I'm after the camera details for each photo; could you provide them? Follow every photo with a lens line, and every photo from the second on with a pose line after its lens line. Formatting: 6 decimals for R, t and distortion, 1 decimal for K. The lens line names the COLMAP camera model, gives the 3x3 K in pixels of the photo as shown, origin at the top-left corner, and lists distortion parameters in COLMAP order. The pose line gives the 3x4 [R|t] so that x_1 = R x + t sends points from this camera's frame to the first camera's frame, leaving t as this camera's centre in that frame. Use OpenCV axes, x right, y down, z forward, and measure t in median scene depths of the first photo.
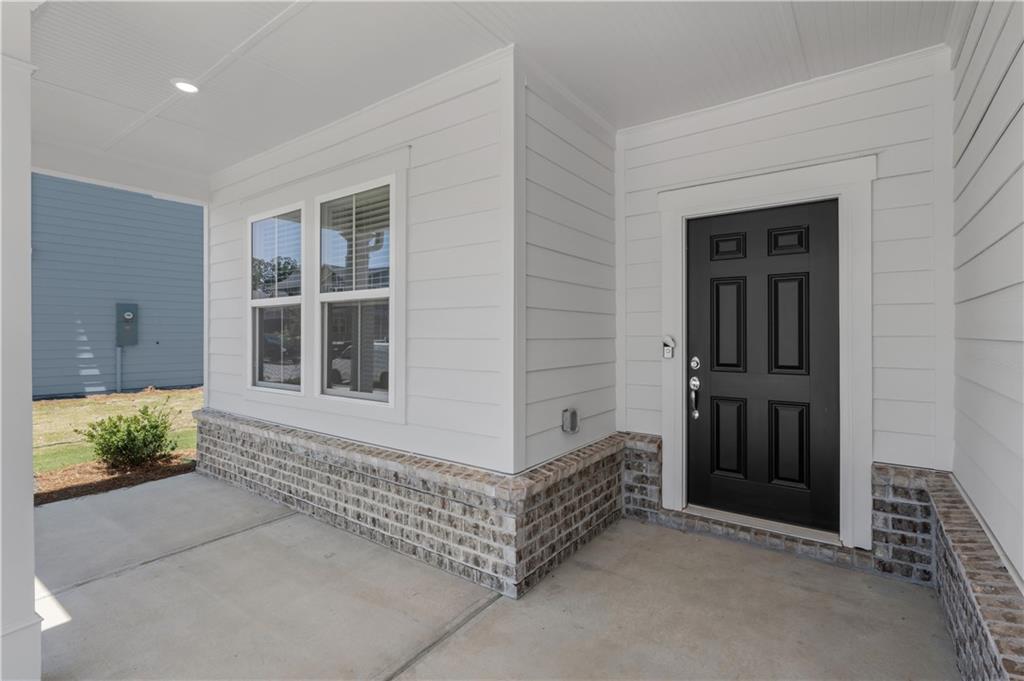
lens RADIAL K [[476.6, 0, 514.3], [0, 476.6, 333.5], [0, 0, 1]] dist [-0.007005, 0.004138]
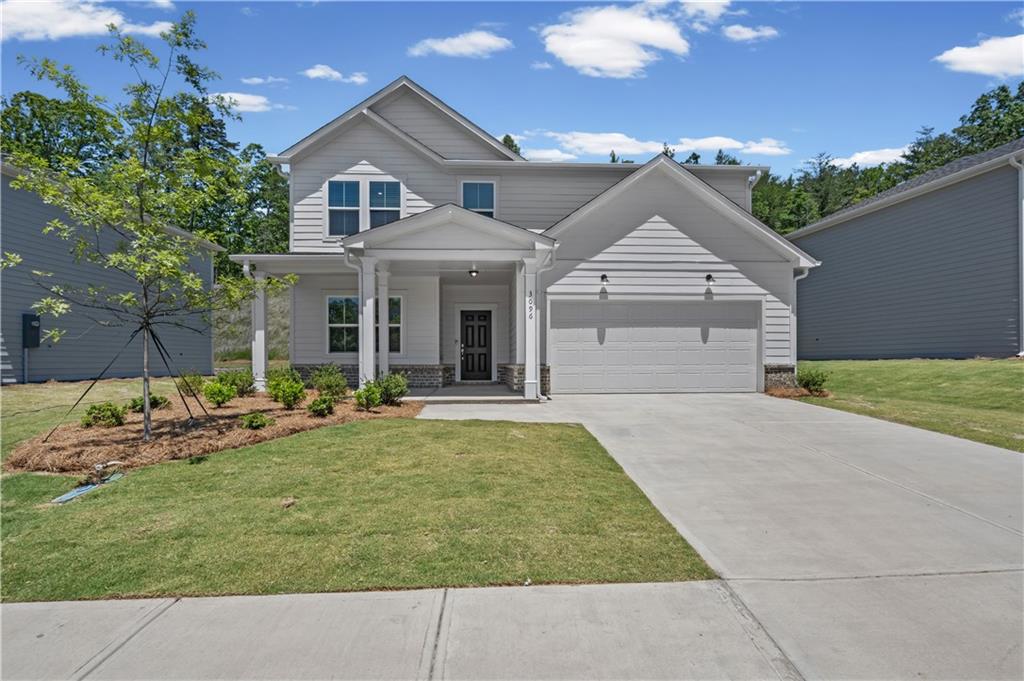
lens RADIAL K [[476.6, 0, 513.2], [0, 476.6, 346.3], [0, 0, 1]] dist [-0.007005, 0.004138]
pose [[0.785230, 0.009441, 0.619133, -1.888631], [-0.000371, 0.999891, -0.014776, 0.132657], [-0.619204, 0.011373, 0.785147, -2.586853]]
